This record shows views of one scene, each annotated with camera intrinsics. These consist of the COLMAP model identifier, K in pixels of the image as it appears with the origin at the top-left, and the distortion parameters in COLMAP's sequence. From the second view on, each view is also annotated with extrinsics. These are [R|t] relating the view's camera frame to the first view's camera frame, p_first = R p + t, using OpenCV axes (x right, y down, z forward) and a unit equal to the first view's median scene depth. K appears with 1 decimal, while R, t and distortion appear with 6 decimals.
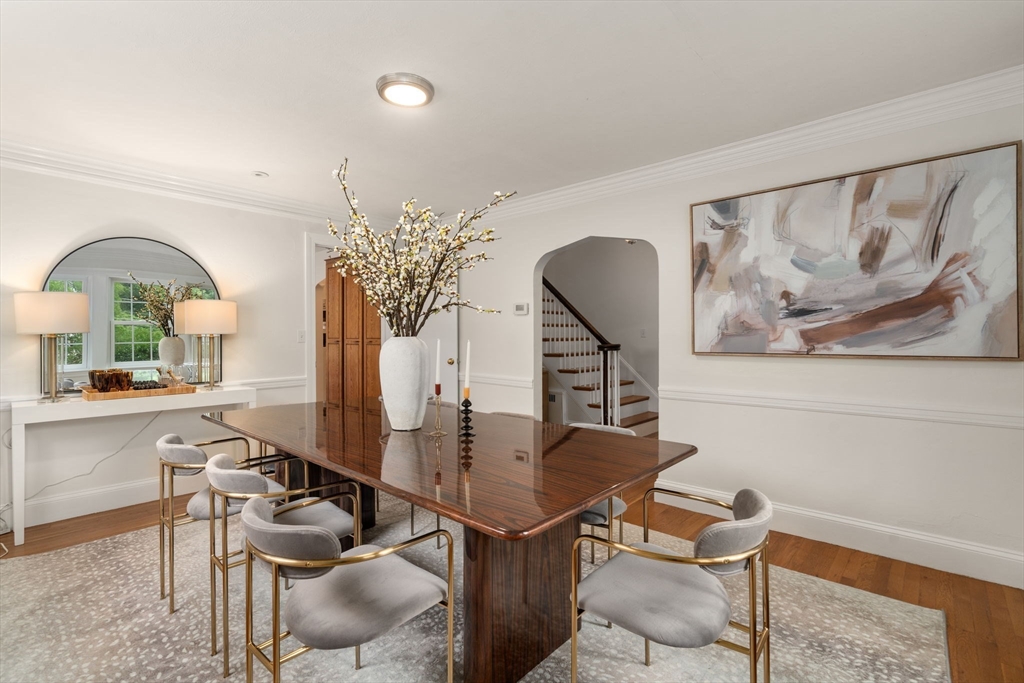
lens RADIAL K [[465.4, 0, 511.9], [0, 465.4, 341.6], [0, 0, 1]] dist [-0.002281, 0.001148]
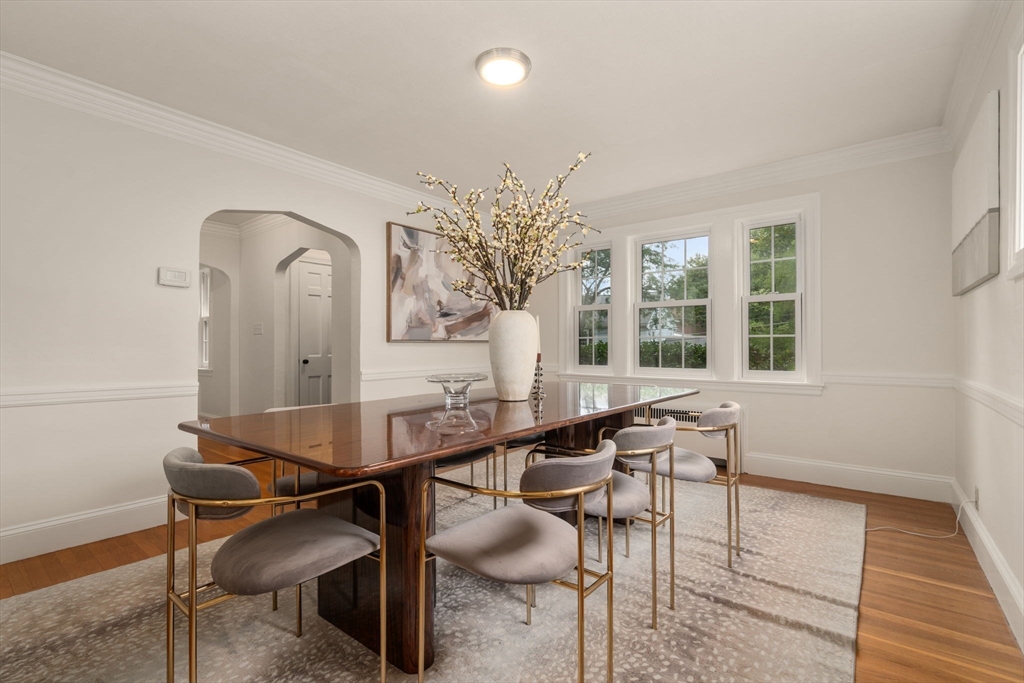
lens RADIAL K [[465.4, 0, 514.4], [0, 465.4, 342.1], [0, 0, 1]] dist [-0.002281, 0.001148]
pose [[-0.051942, -0.001817, 0.998648, -0.945713], [-0.001186, 0.999998, 0.001758, 0.027870], [-0.998649, -0.001093, -0.051944, 0.786926]]
